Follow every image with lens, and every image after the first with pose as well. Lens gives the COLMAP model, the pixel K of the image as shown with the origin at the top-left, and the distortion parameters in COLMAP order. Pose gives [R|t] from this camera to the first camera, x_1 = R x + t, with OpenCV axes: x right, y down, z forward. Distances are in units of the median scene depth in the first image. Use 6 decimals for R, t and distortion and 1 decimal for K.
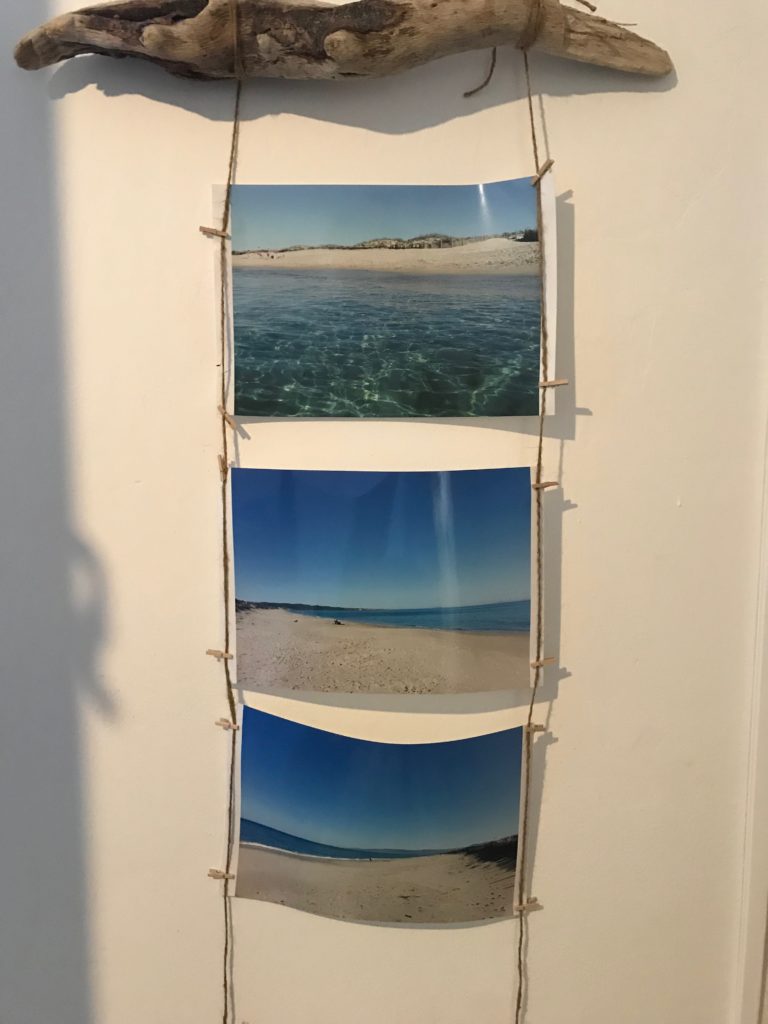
lens RADIAL K [[838.3, 0, 384.0], [0, 838.3, 512.0], [0, 0, 1]] dist [0.013384, 0.000505]
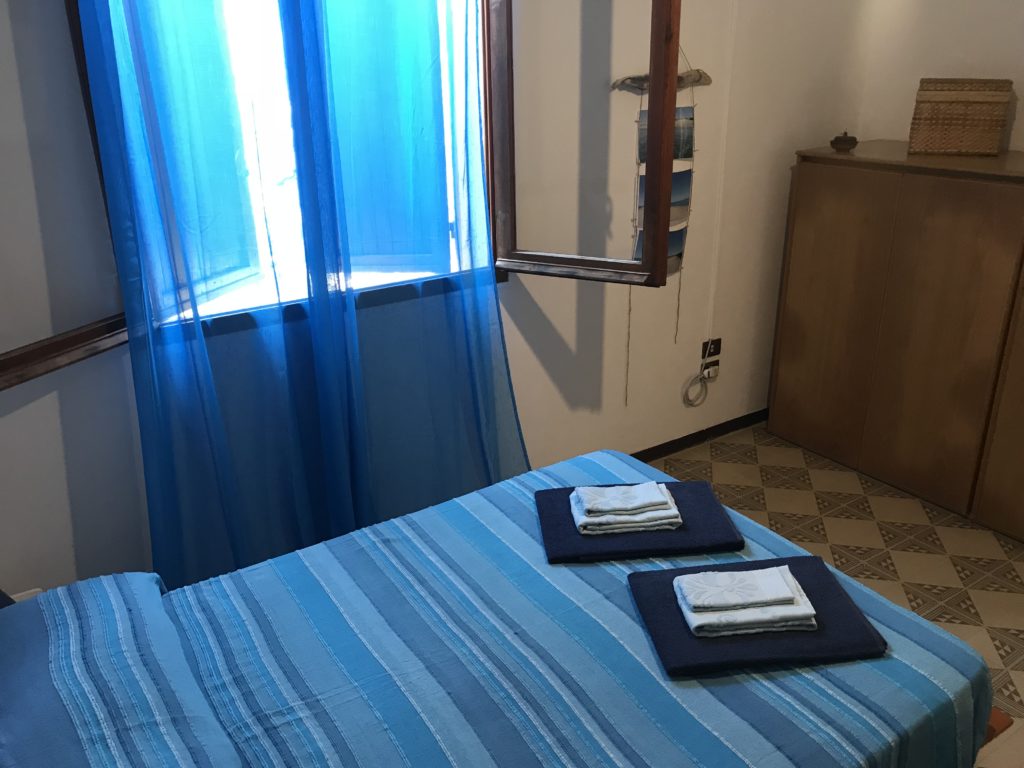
lens RADIAL K [[838.3, 0, 512.0], [0, 838.3, 384.0], [0, 0, 1]] dist [0.013384, 0.000505]
pose [[0.821949, -0.231402, 0.520435, -3.322872], [0.088125, 0.954414, 0.285182, -0.327030], [-0.562702, -0.188541, 0.804872, -2.417866]]
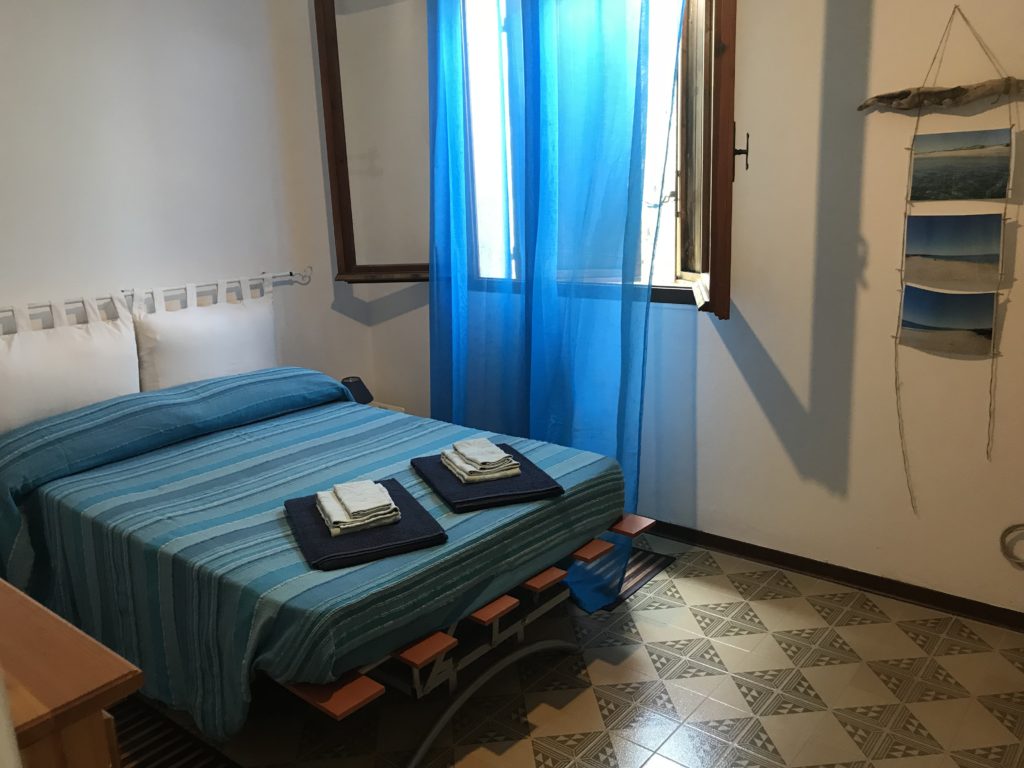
lens RADIAL K [[838.3, 0, 512.0], [0, 838.3, 384.0], [0, 0, 1]] dist [0.013384, 0.000505]
pose [[0.782181, 0.108171, -0.613590, 0.773787], [-0.029460, 0.990133, 0.136997, 0.216091], [0.622355, -0.089080, 0.777650, -2.893212]]
